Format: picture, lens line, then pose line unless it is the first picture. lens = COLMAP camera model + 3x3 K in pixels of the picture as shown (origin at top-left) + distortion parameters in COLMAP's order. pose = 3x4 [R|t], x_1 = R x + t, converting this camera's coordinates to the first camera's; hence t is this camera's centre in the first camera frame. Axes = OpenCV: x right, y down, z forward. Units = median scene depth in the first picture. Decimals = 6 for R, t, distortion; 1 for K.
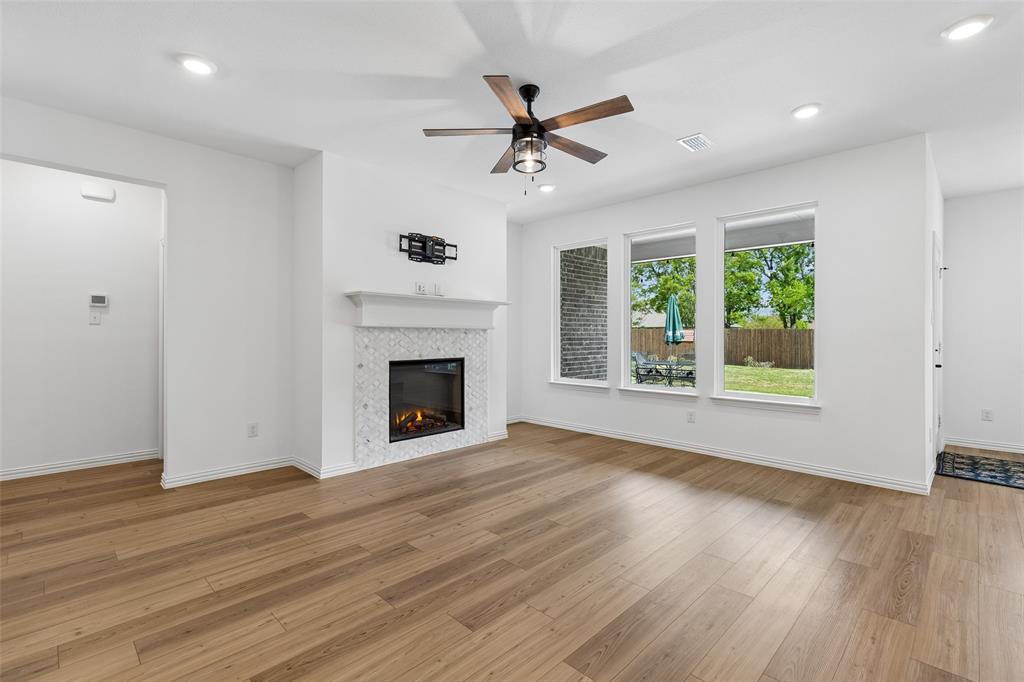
lens RADIAL K [[465.2, 0, 515.9], [0, 465.2, 336.6], [0, 0, 1]] dist [0.011384, -0.002824]
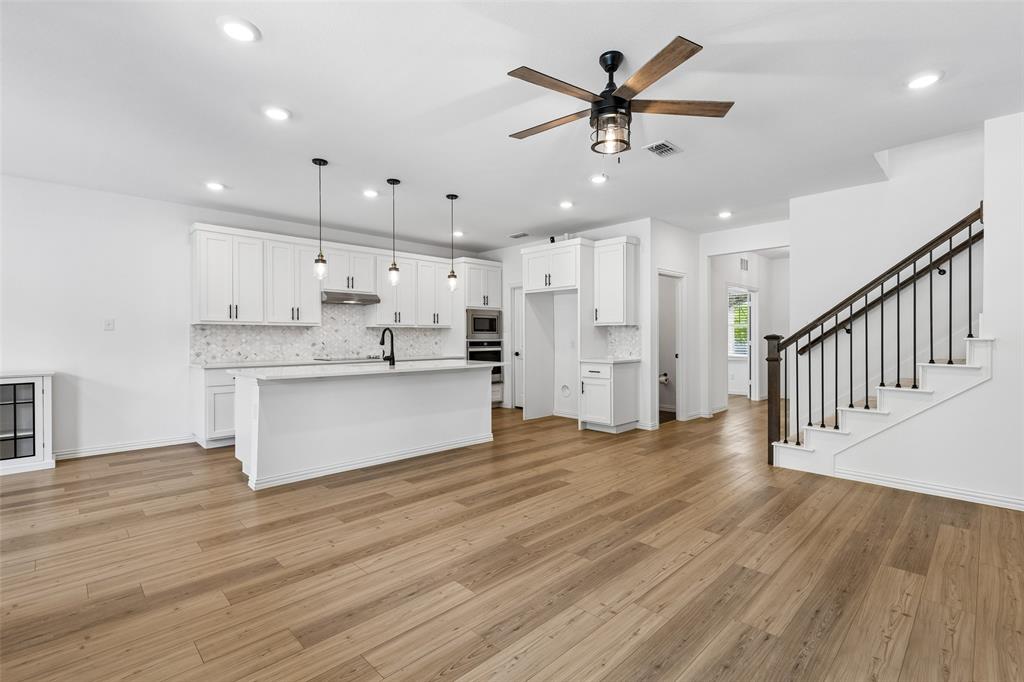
lens RADIAL K [[465.2, 0, 516.5], [0, 465.2, 337.0], [0, 0, 1]] dist [0.011384, -0.002824]
pose [[-0.999879, 0.001843, 0.015448, 0.137539], [0.001868, 0.999997, 0.001633, -0.004827], [-0.015445, 0.001662, -0.999879, 1.351099]]
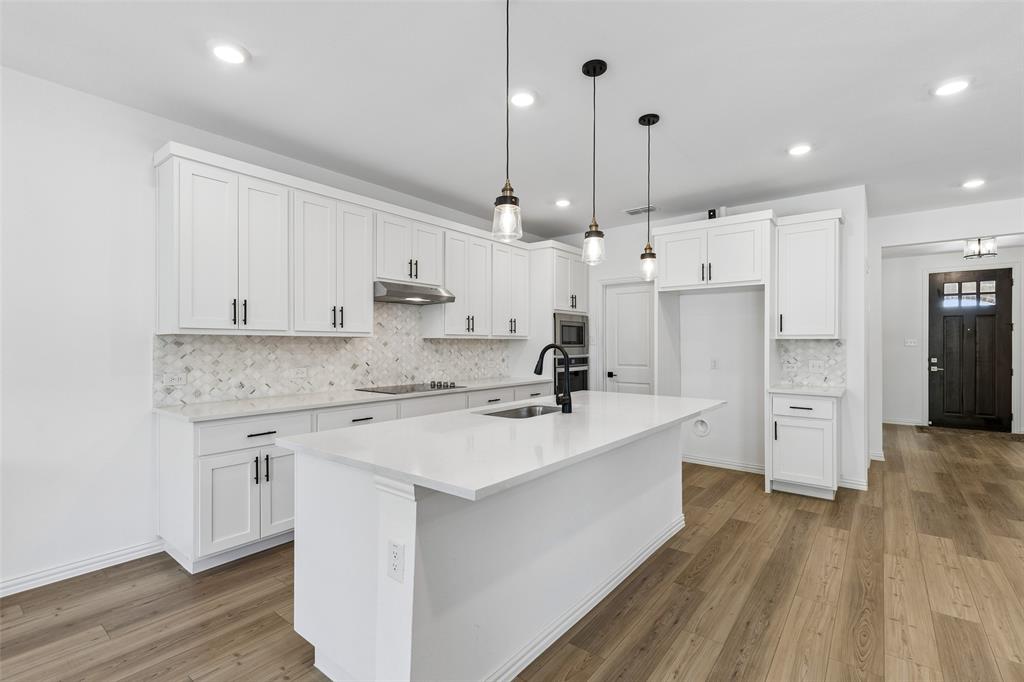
lens RADIAL K [[465.2, 0, 515.8], [0, 465.2, 343.7], [0, 0, 1]] dist [0.011384, -0.002824]
pose [[-0.993816, -0.002631, -0.111012, 0.614536], [-0.002982, 0.999991, 0.002995, -0.029887], [0.111003, 0.003307, -0.993815, 0.811091]]
